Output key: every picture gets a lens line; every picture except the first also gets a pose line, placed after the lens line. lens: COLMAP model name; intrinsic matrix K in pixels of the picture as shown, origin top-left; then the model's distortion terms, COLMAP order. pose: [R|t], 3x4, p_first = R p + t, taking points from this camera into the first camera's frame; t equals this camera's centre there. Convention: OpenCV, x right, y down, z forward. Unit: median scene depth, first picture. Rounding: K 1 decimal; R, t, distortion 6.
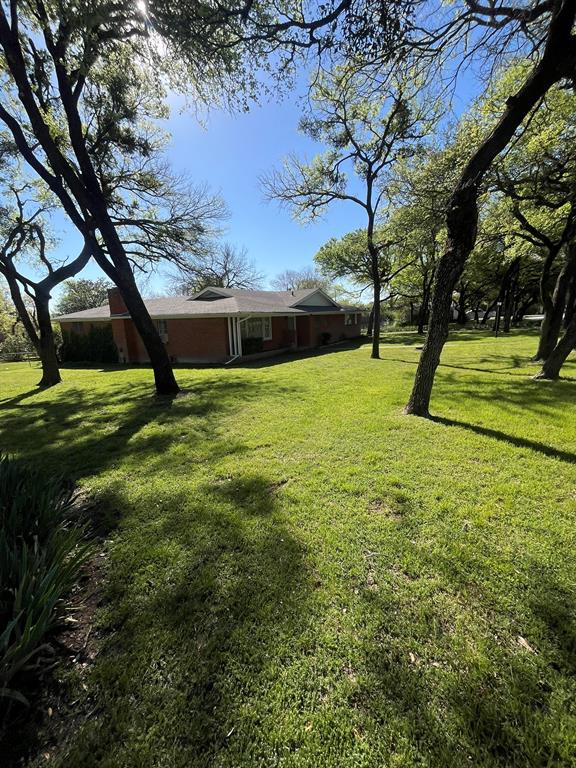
lens RADIAL K [[309.7, 0, 288.0], [0, 309.7, 384.0], [0, 0, 1]] dist [-0.008123, -0.000159]
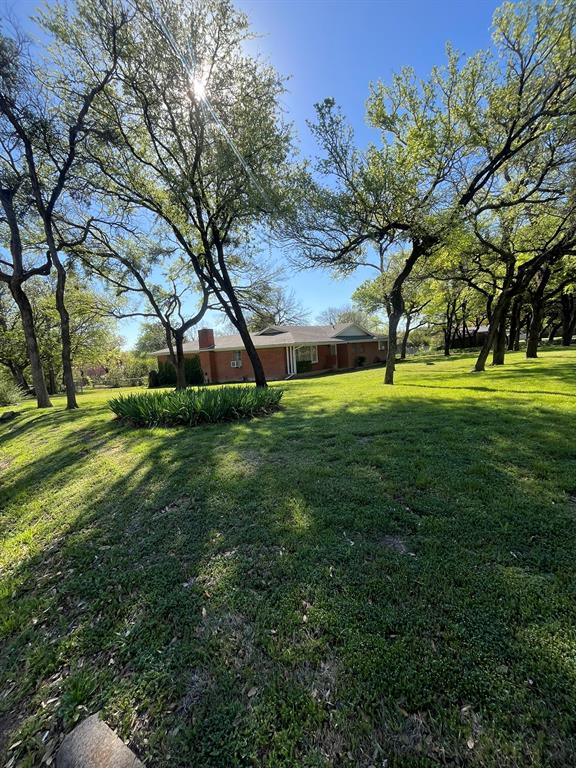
lens RADIAL K [[309.7, 0, 288.0], [0, 309.7, 384.0], [0, 0, 1]] dist [-0.008123, -0.000159]
pose [[0.989340, -0.020435, -0.144182, 0.007672], [0.006312, 0.995192, -0.097738, 0.064207], [0.145487, 0.095786, 0.984713, -0.259663]]
